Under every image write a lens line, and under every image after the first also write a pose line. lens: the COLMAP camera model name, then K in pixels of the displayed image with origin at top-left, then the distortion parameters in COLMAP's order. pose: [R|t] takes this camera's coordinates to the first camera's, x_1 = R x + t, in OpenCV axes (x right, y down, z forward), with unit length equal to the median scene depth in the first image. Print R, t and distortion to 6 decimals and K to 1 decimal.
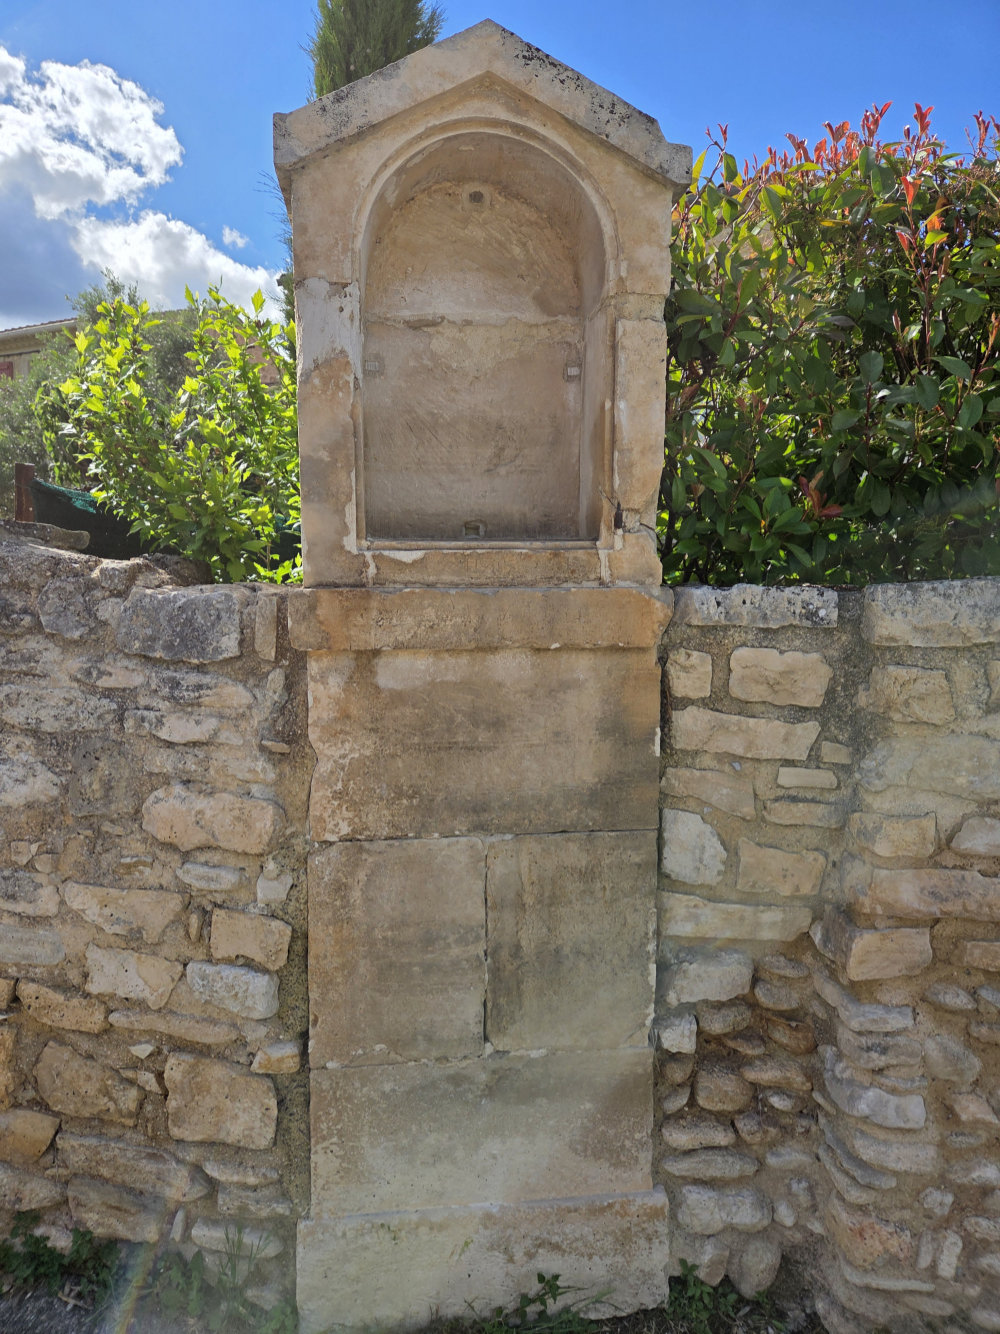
lens RADIAL K [[901.2, 0, 500.5], [0, 901.2, 658.5], [0, 0, 1]] dist [0.026436, -0.003735]
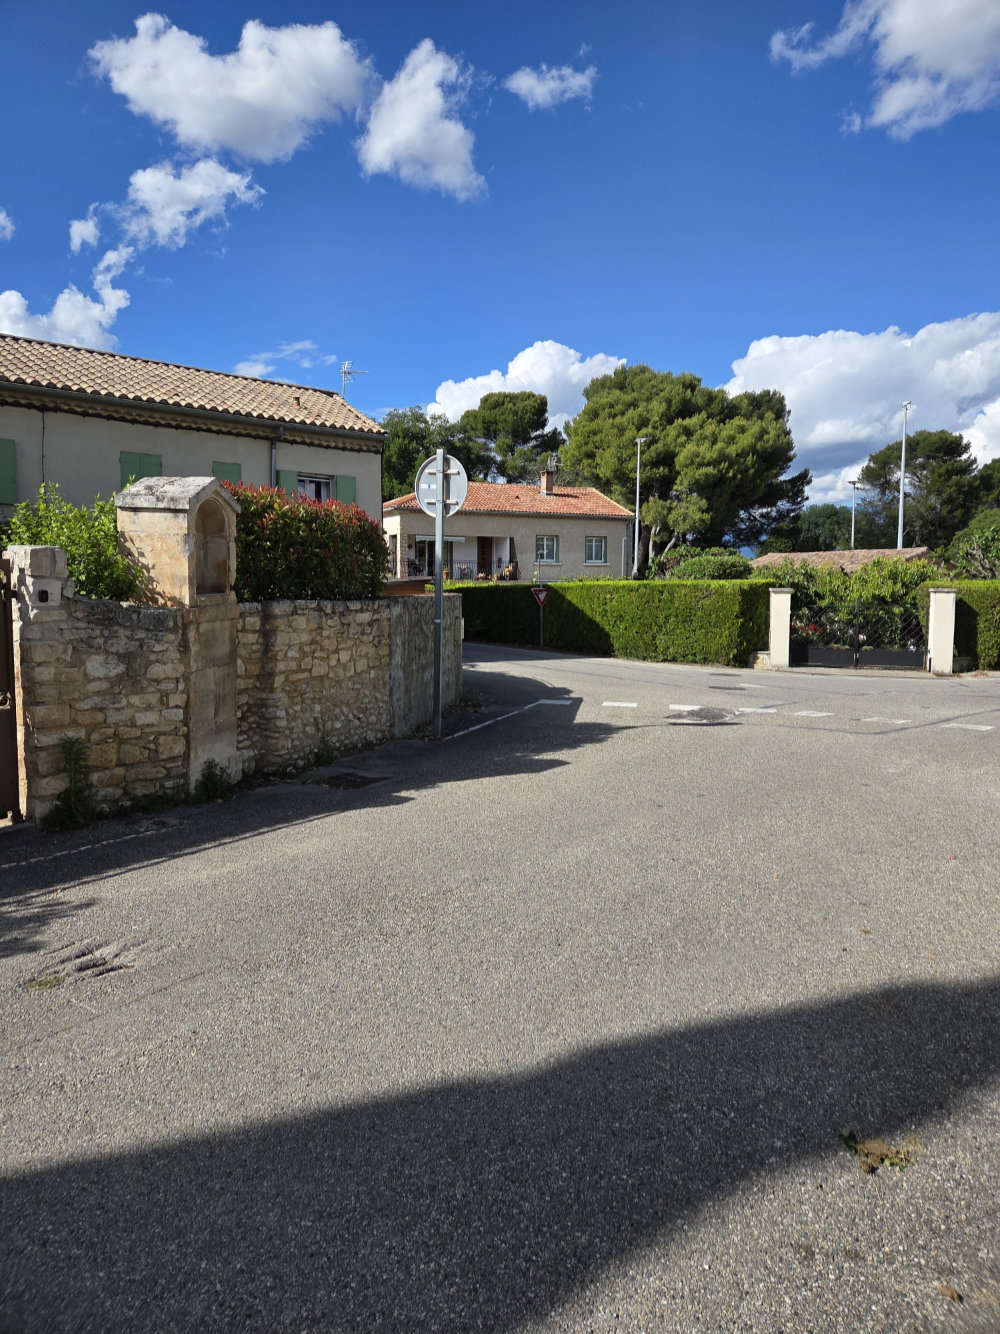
lens RADIAL K [[901.2, 0, 499.1], [0, 901.2, 663.9], [0, 0, 1]] dist [0.026436, -0.003735]
pose [[0.349674, -0.105341, 0.930930, -3.268069], [0.055272, 0.994247, 0.091744, -0.116812], [-0.935240, 0.019374, 0.353485, -1.590728]]
